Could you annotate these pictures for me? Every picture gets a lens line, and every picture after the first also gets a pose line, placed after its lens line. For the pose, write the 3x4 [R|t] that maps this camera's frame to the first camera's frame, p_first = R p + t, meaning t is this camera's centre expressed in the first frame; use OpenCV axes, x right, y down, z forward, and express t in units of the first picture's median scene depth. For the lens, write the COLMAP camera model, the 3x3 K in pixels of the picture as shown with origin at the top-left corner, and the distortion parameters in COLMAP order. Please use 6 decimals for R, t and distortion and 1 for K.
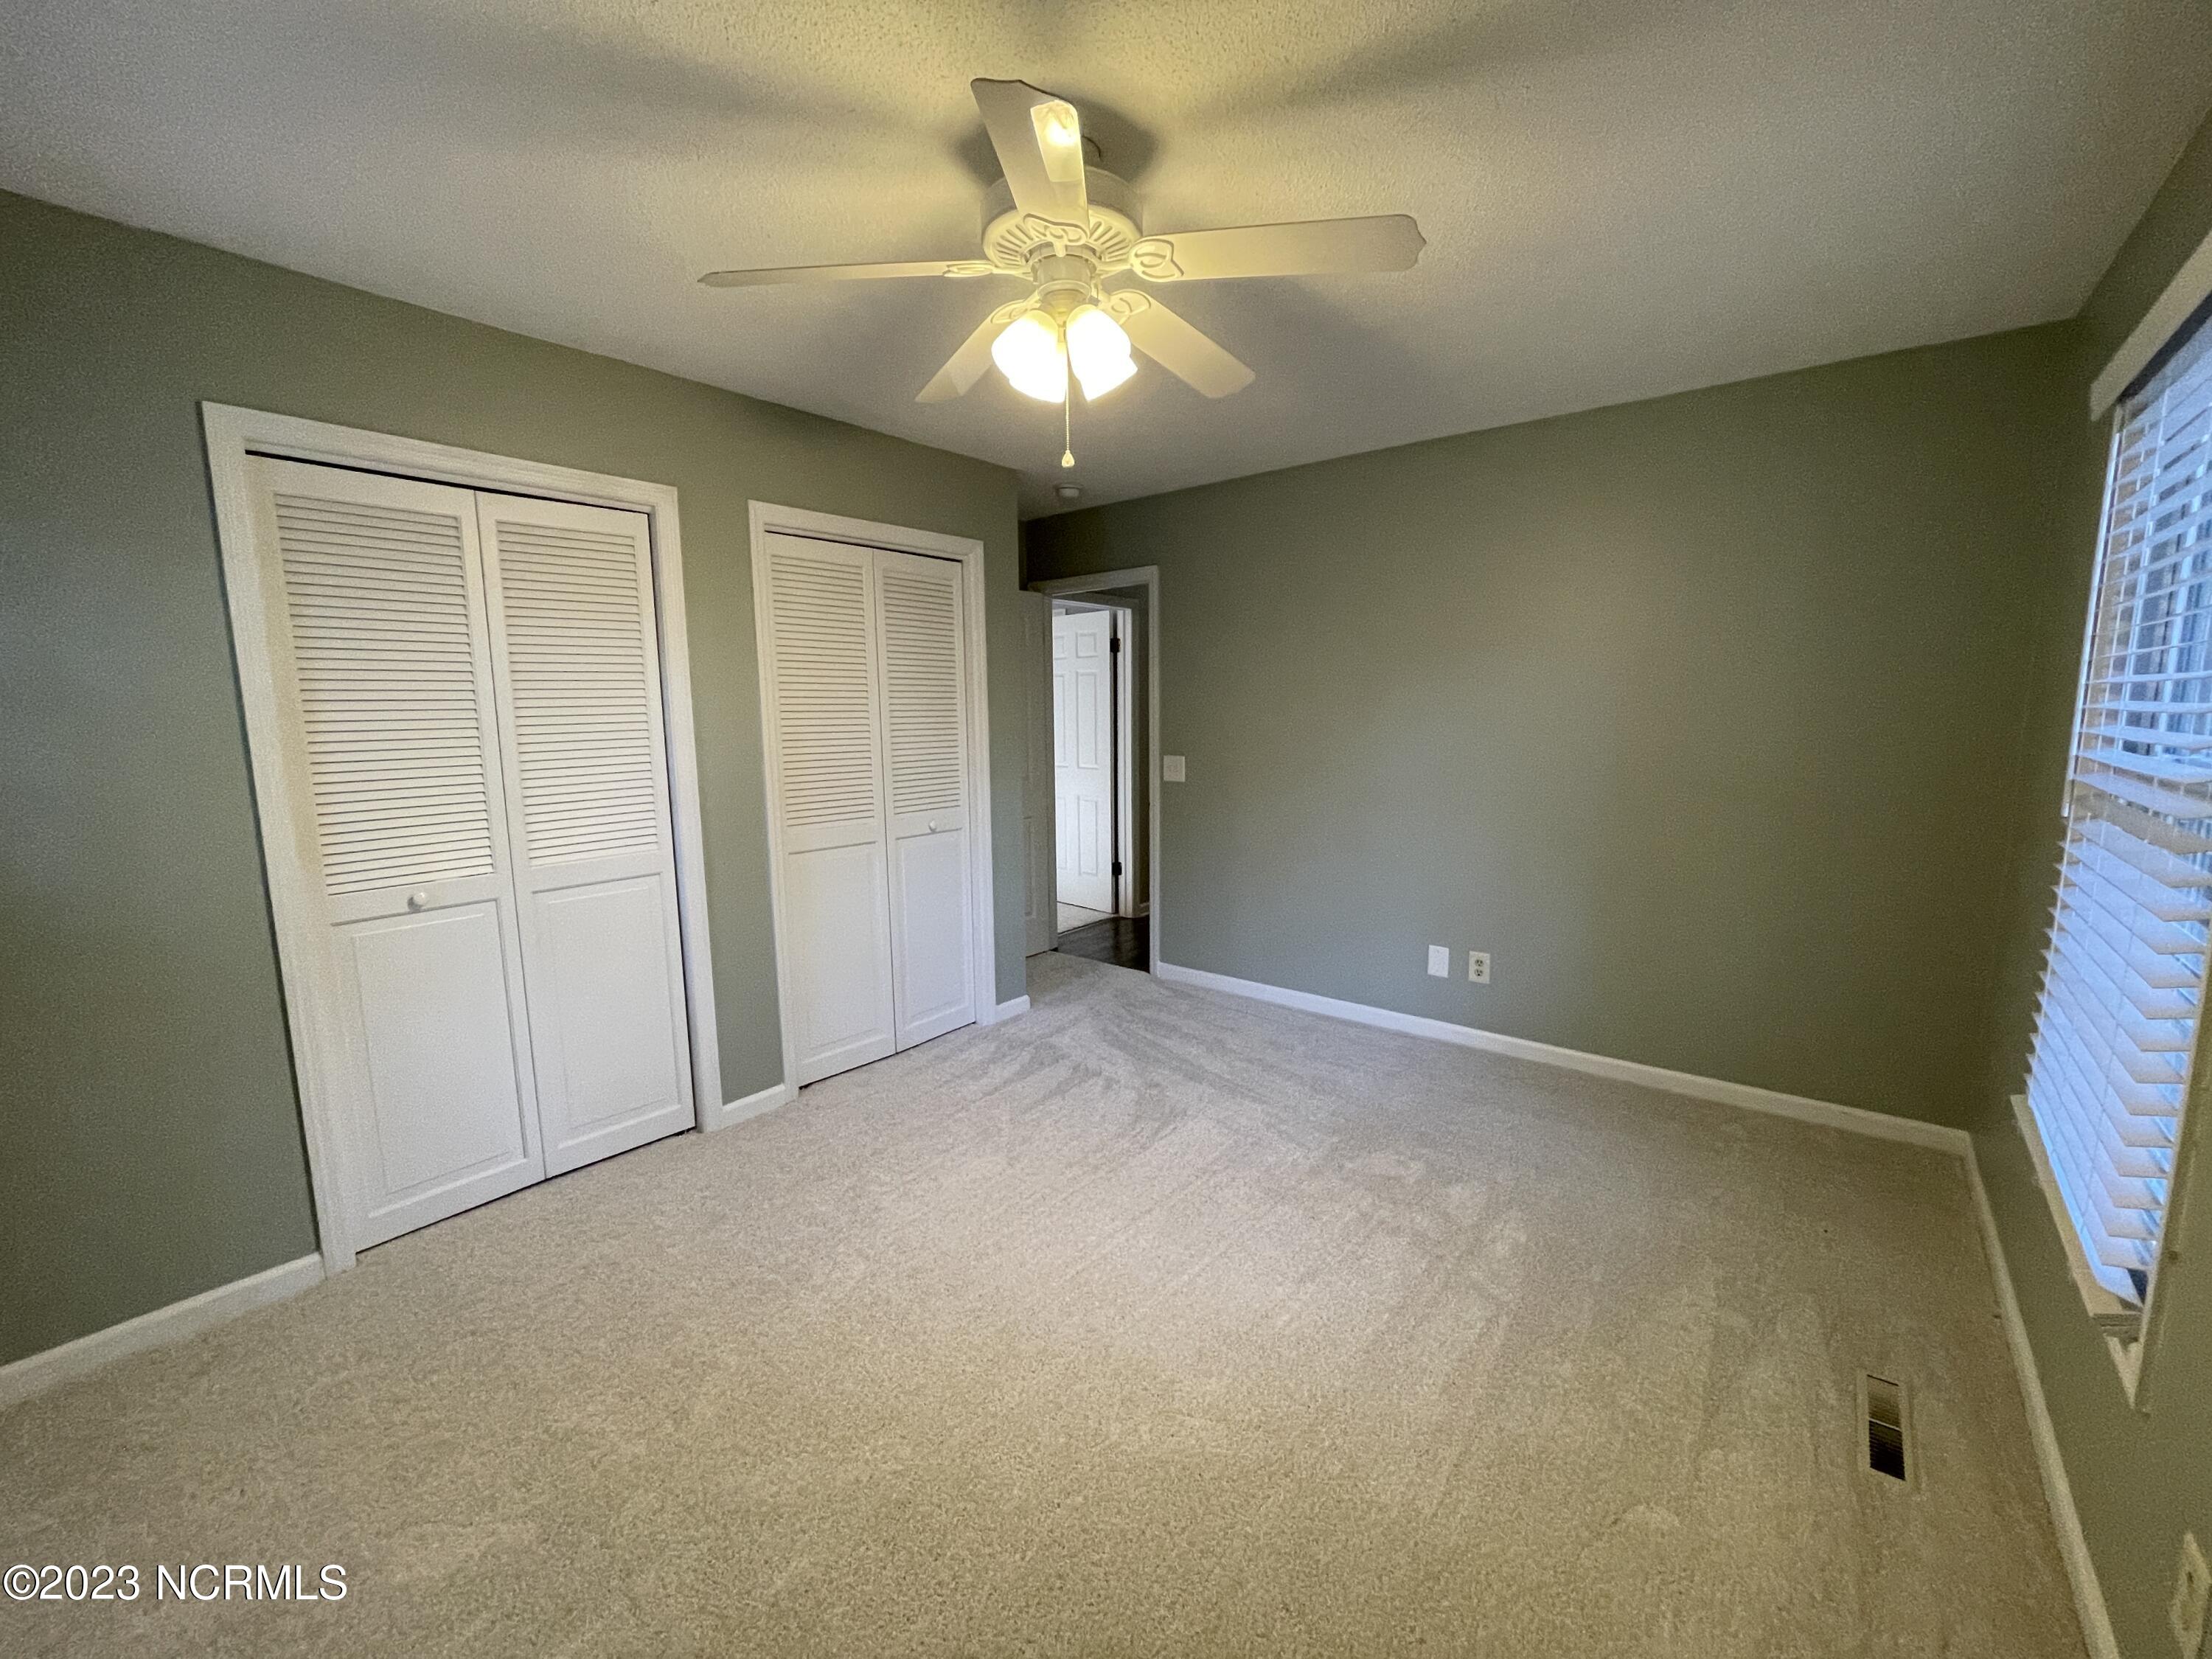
lens RADIAL K [[893.0, 0, 1096.5], [0, 893.0, 833.5], [0, 0, 1]] dist [0.001078, 0.000097]
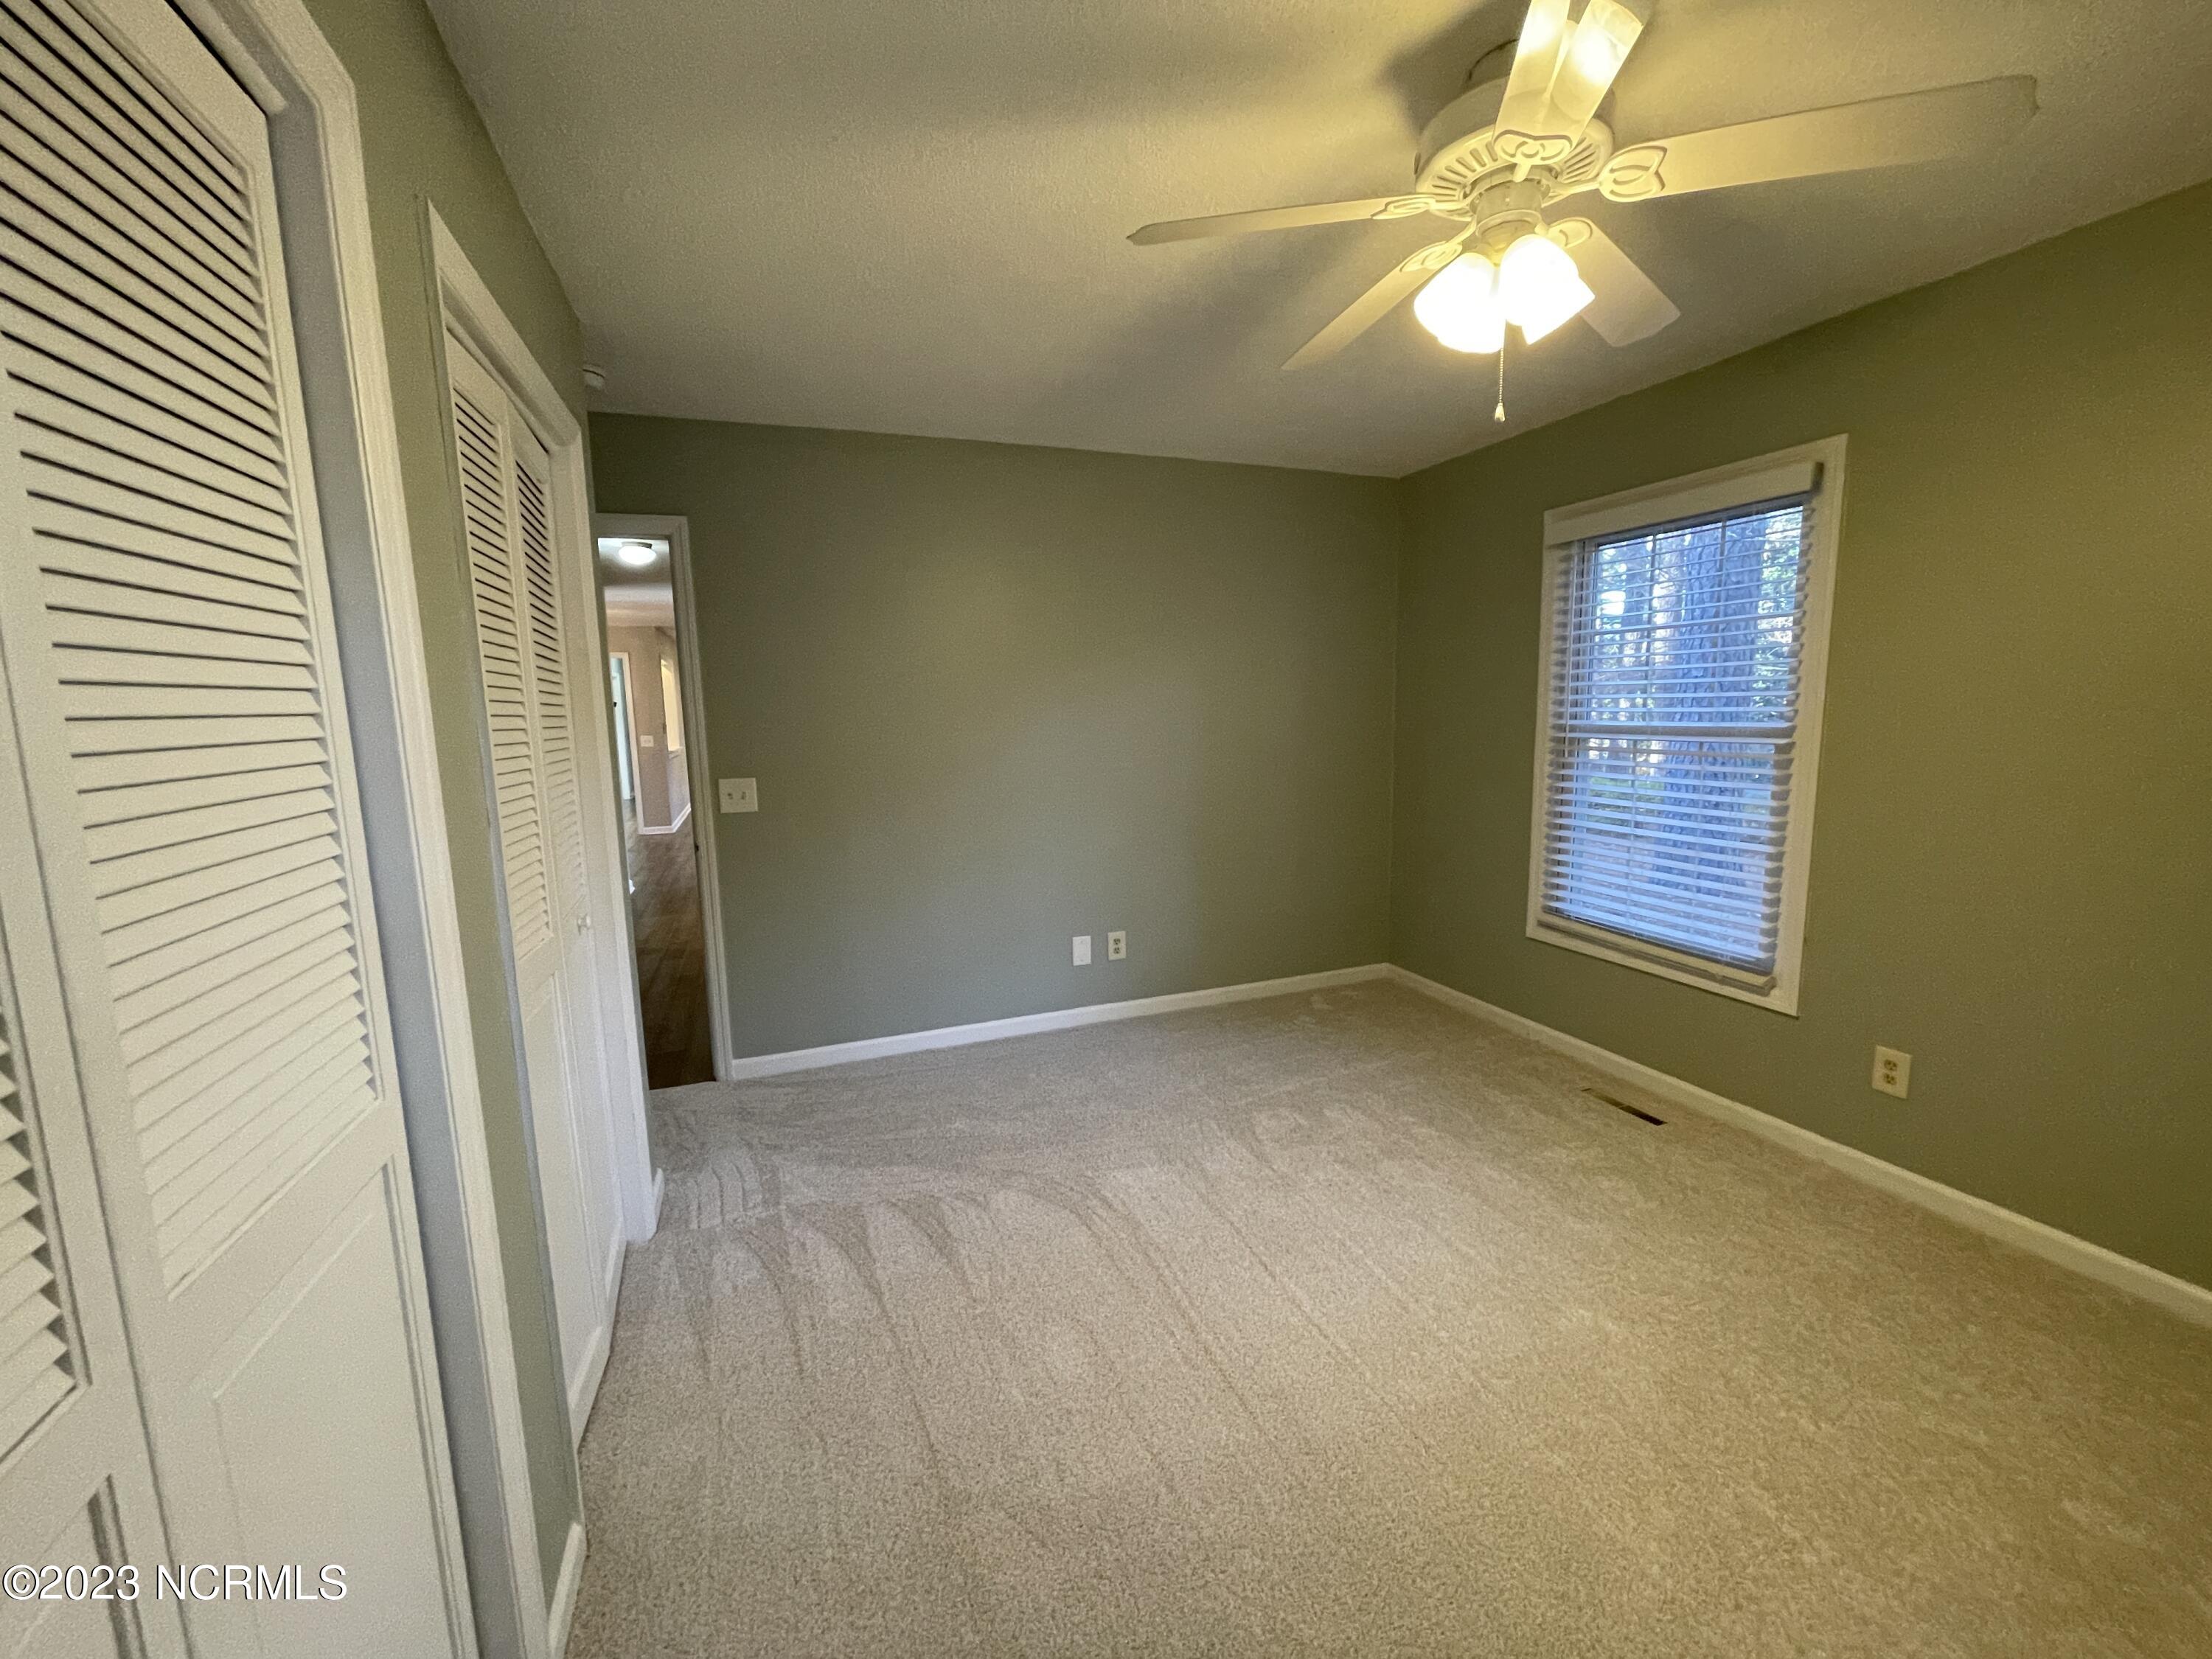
lens RADIAL K [[893.0, 0, 1109.1], [0, 893.0, 832.1], [0, 0, 1]] dist [0.001078, 0.000097]
pose [[0.491251, -0.118842, 0.862873, -0.502366], [0.140757, 0.988459, 0.056003, -0.050505], [-0.859570, 0.093944, 0.502309, 0.446816]]
